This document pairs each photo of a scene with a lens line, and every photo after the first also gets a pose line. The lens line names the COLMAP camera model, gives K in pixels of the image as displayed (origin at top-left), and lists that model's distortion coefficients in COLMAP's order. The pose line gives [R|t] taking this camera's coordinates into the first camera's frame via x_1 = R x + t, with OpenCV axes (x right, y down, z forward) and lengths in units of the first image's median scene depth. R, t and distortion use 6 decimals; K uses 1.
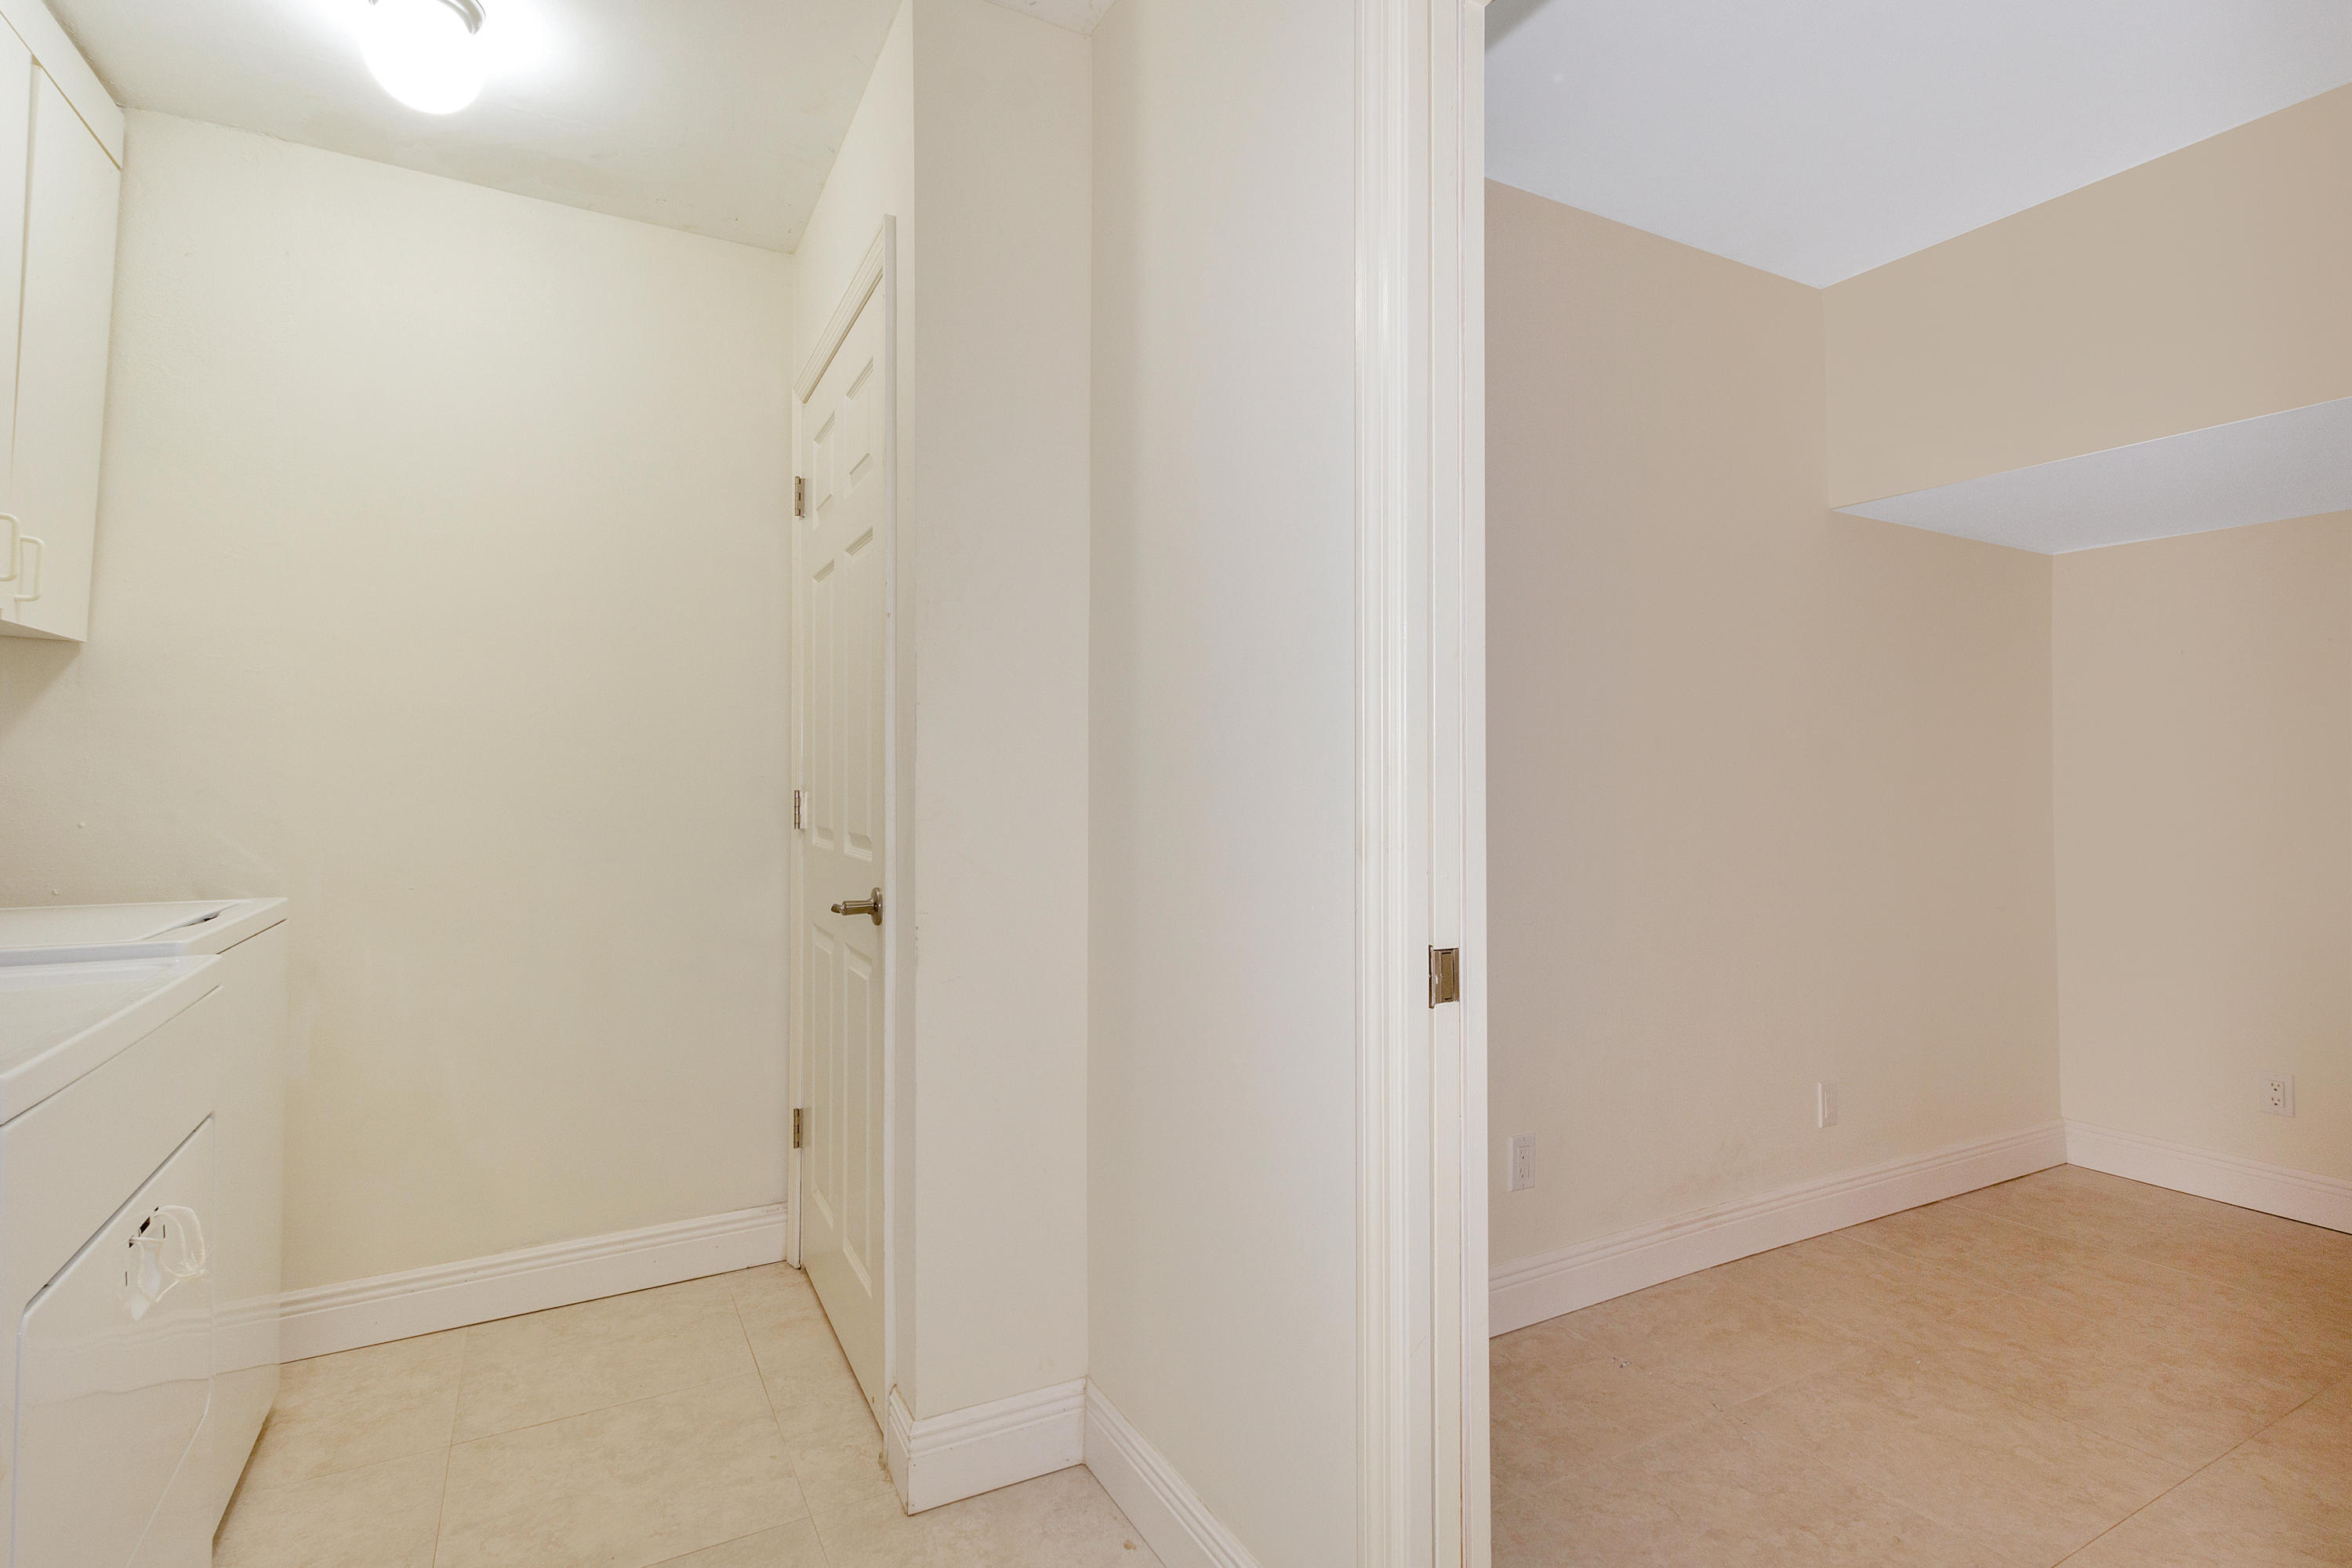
lens RADIAL K [[1141.5, 0, 1187.1], [0, 1141.5, 756.6], [0, 0, 1]] dist [0.001926, -0.000261]
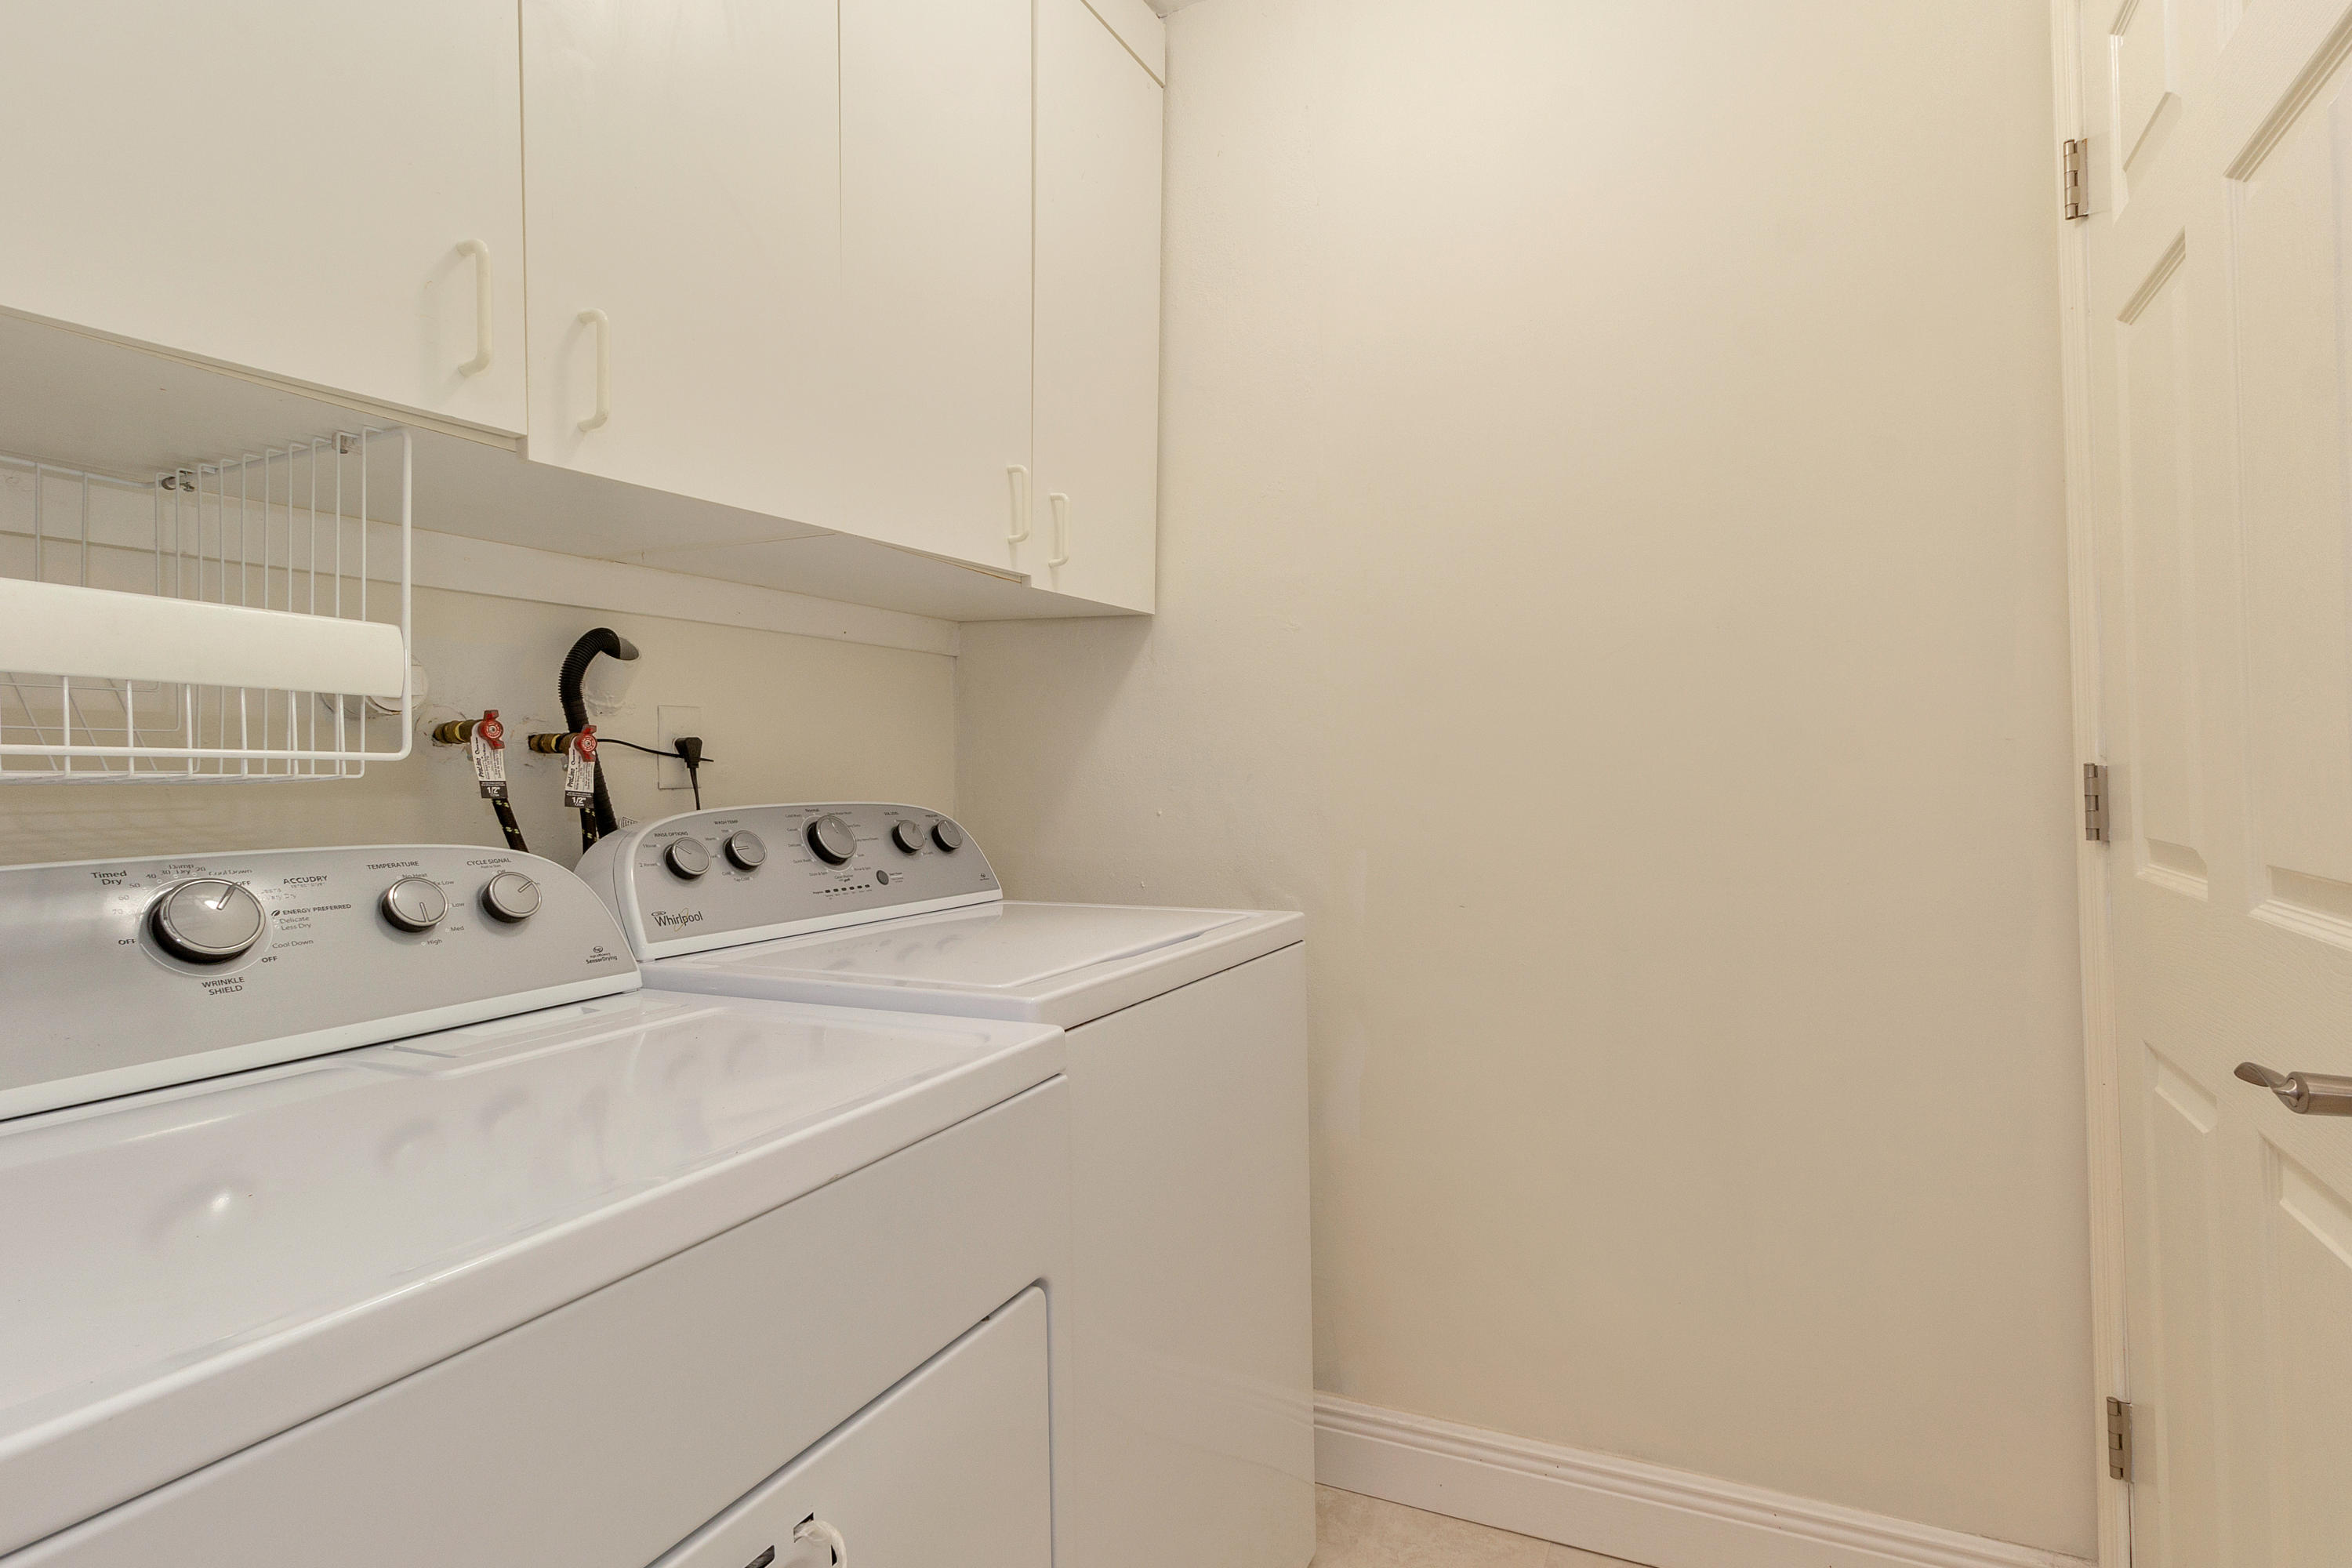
lens RADIAL K [[1141.5, 0, 1187.1], [0, 1141.5, 756.6], [0, 0, 1]] dist [0.001926, -0.000261]
pose [[0.557789, -0.021611, -0.829701, -0.186678], [0.035892, 0.999354, -0.001901, 0.016690], [0.829206, -0.028719, 0.558204, 0.496884]]
